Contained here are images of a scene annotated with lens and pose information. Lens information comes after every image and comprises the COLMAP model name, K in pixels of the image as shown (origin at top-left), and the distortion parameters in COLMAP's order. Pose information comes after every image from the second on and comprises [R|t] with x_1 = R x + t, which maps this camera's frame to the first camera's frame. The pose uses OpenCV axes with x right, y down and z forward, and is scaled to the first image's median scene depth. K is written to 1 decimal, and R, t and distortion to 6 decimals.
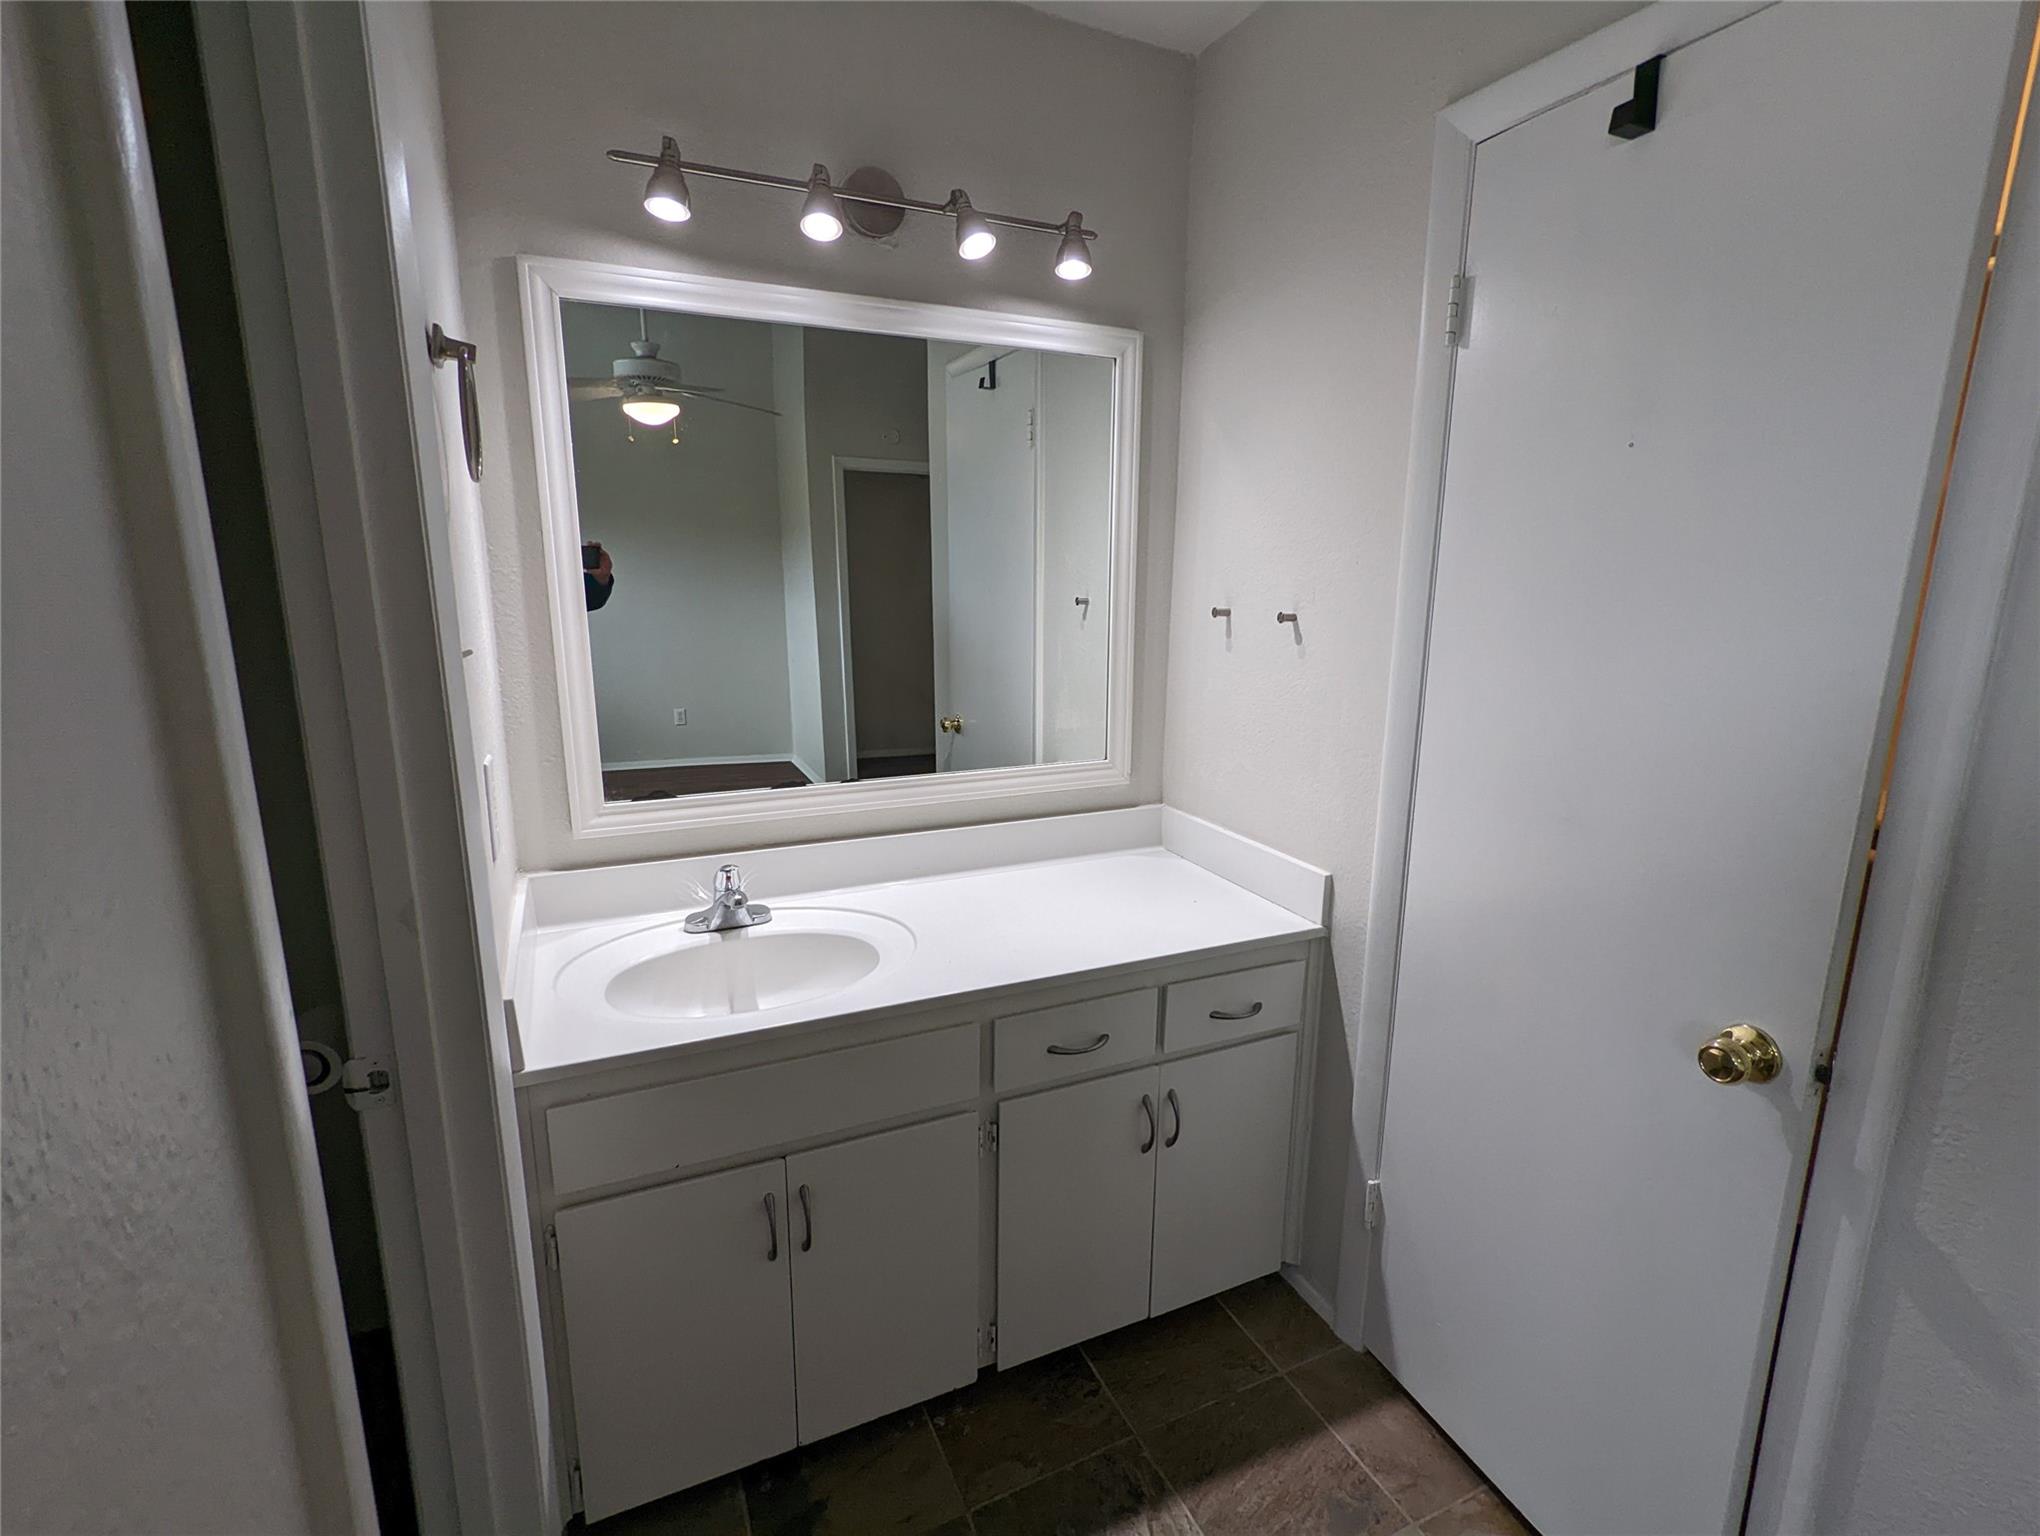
lens RADIAL K [[970.3, 0, 1021.1], [0, 970.3, 774.0], [0, 0, 1]] dist [0.002834, 0.001470]
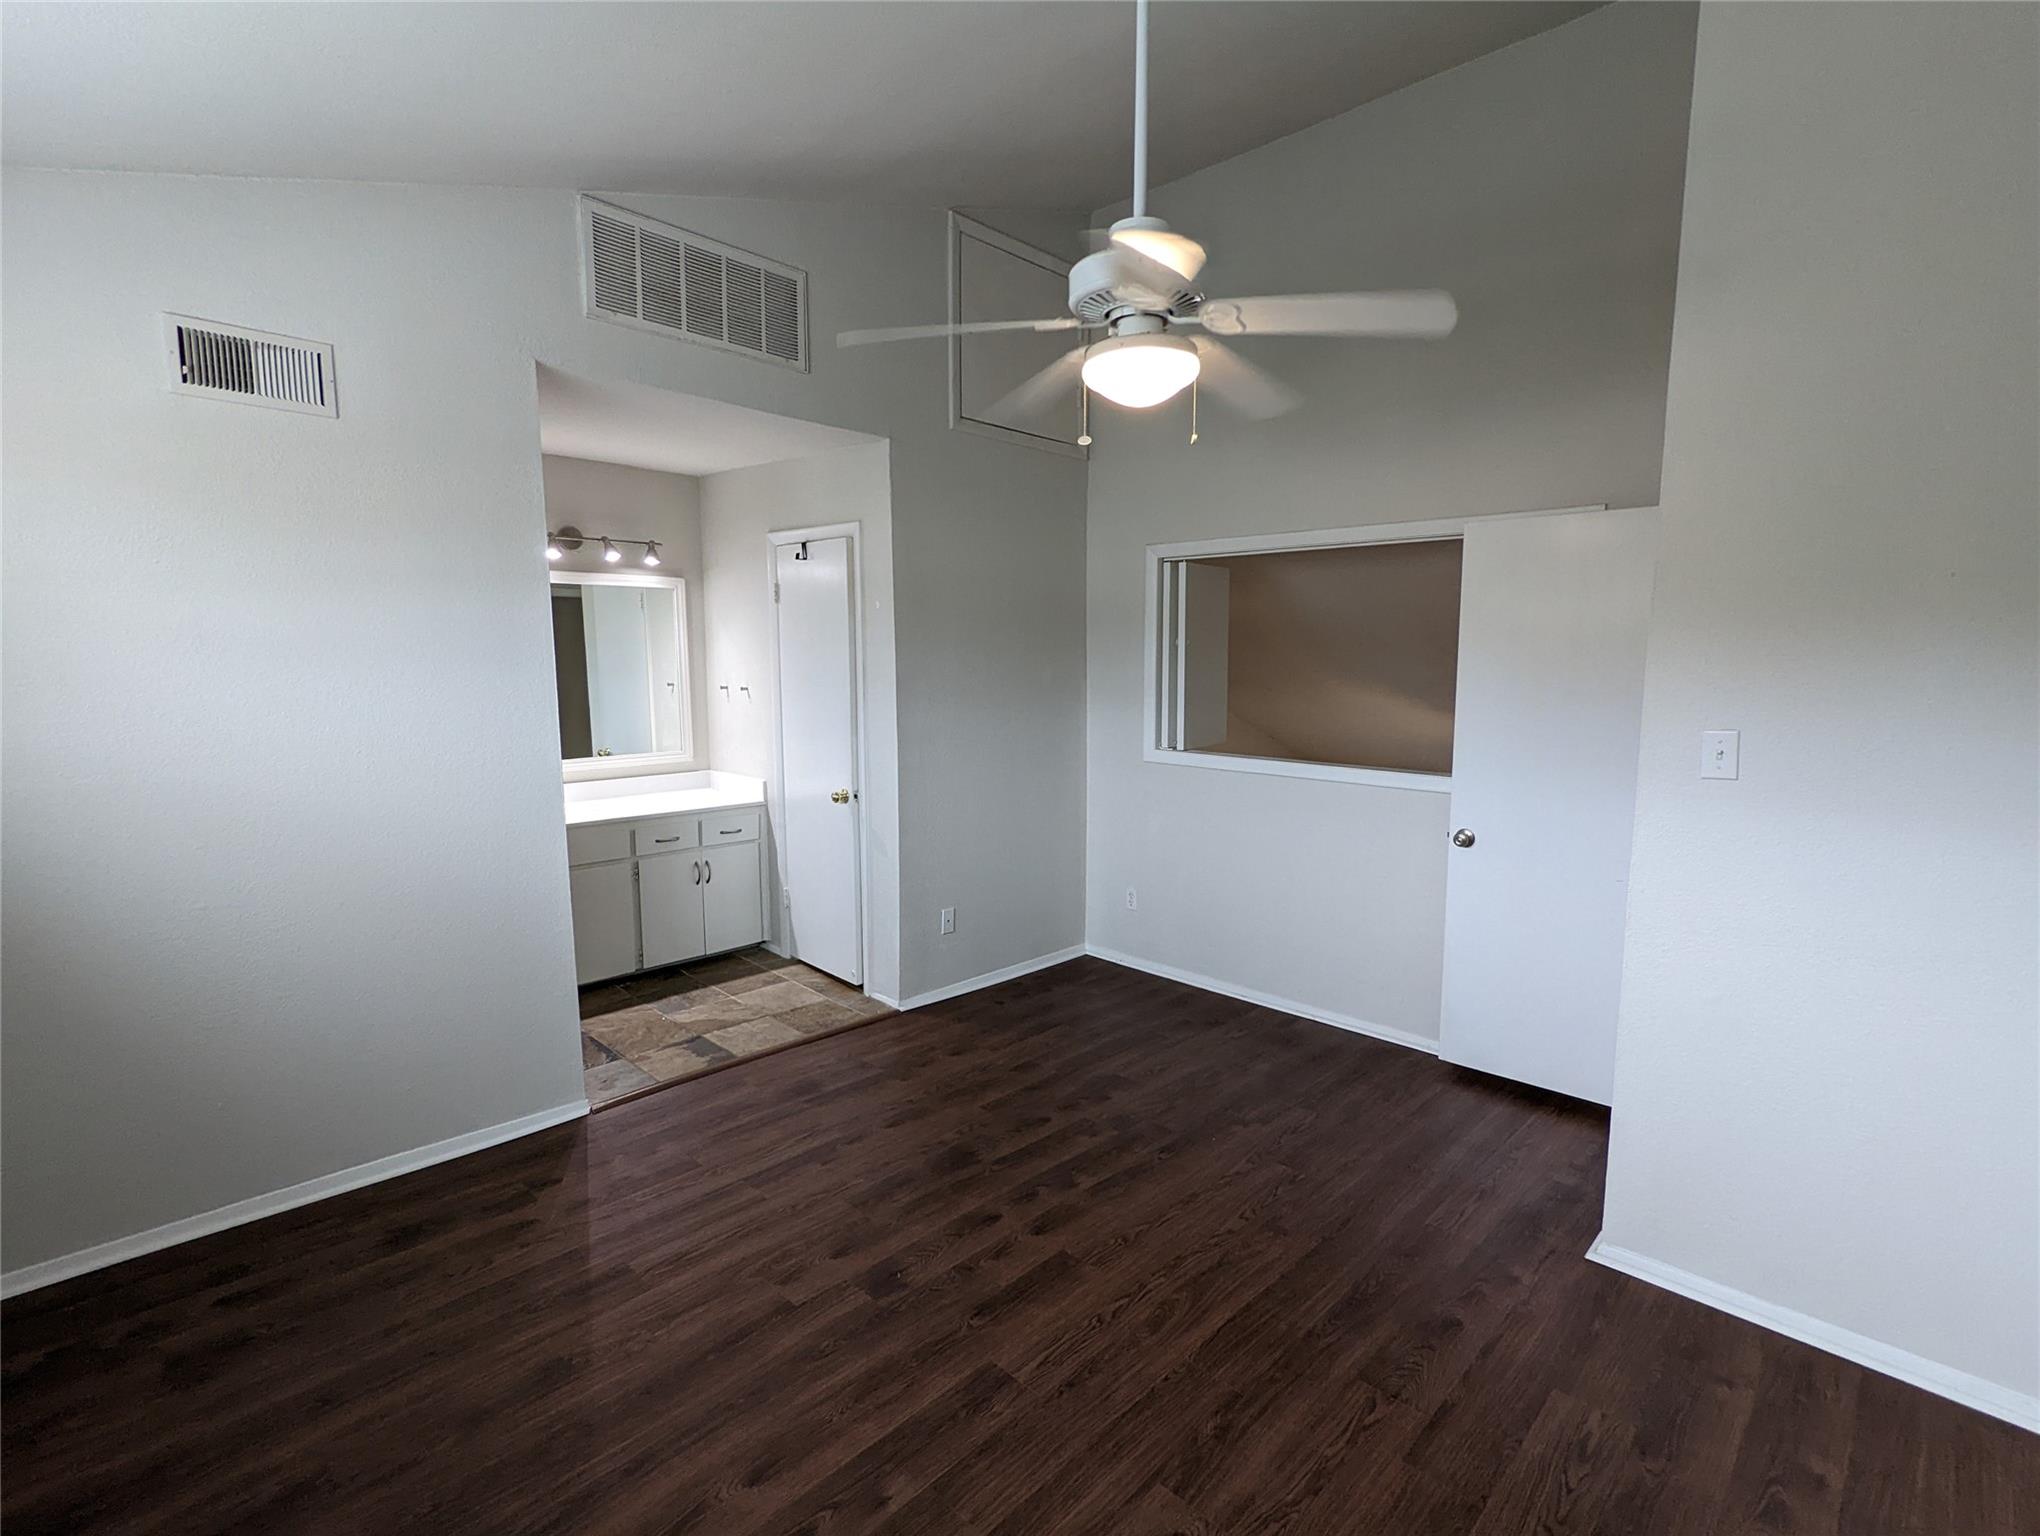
lens RADIAL K [[970.3, 0, 1029.4], [0, 970.3, 766.1], [0, 0, 1]] dist [0.002834, 0.001470]
pose [[0.932746, -0.052251, 0.356728, 0.040782], [0.083050, 0.993973, -0.071561, 0.325603], [-0.350839, 0.096375, 0.931463, -1.845822]]
